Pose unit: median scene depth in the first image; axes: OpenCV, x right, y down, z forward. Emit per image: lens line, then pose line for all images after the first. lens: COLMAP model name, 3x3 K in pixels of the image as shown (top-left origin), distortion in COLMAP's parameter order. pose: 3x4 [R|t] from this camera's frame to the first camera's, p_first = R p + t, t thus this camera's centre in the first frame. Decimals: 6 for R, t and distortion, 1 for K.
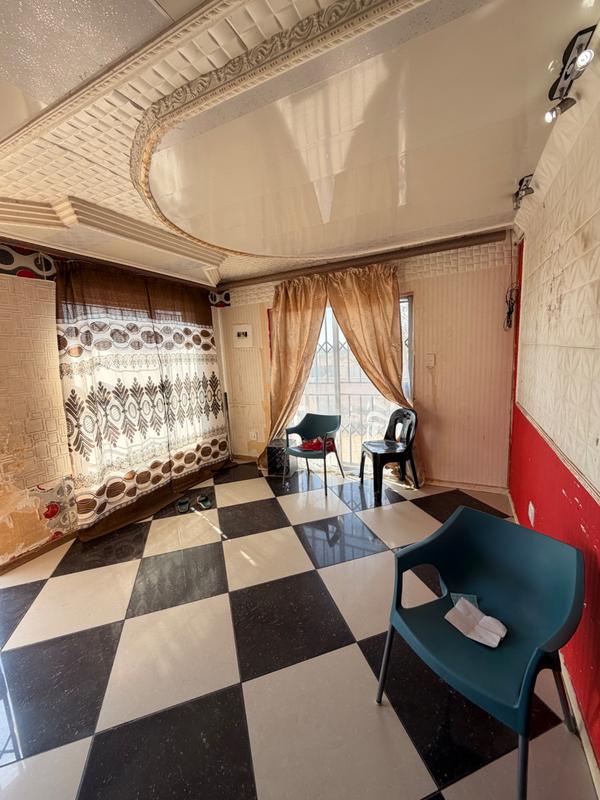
lens RADIAL K [[321.2, 0, 303.7], [0, 321.2, 398.0], [0, 0, 1]] dist [-0.000389, -0.000051]
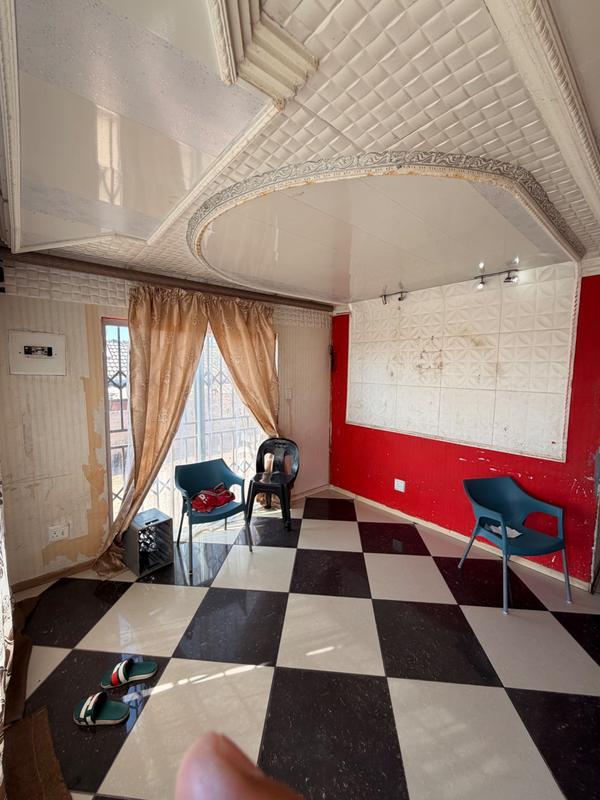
lens RADIAL K [[321.2, 0, 303.1], [0, 321.2, 398.6], [0, 0, 1]] dist [-0.000389, -0.000051]
pose [[0.391997, -0.028303, 0.919531, -0.633299], [0.109462, 0.993861, -0.016073, -0.072681], [-0.913431, 0.106954, 0.392689, 0.471474]]
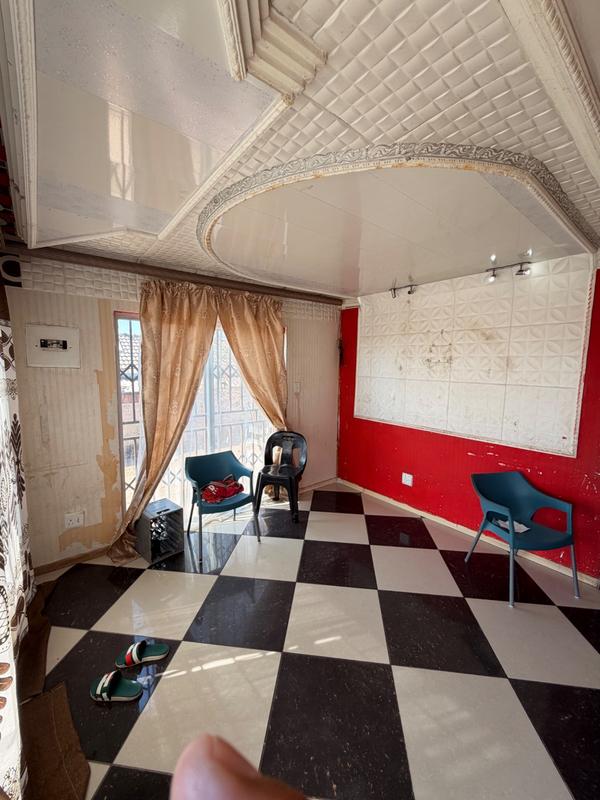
lens RADIAL K [[321.2, 0, 303.1], [0, 321.2, 397.8], [0, 0, 1]] dist [-0.000389, -0.000051]
pose [[0.416659, -0.040493, 0.908161, -0.638186], [0.103874, 0.994585, -0.003310, -0.070633], [-0.903109, 0.095713, 0.418609, 0.468141]]
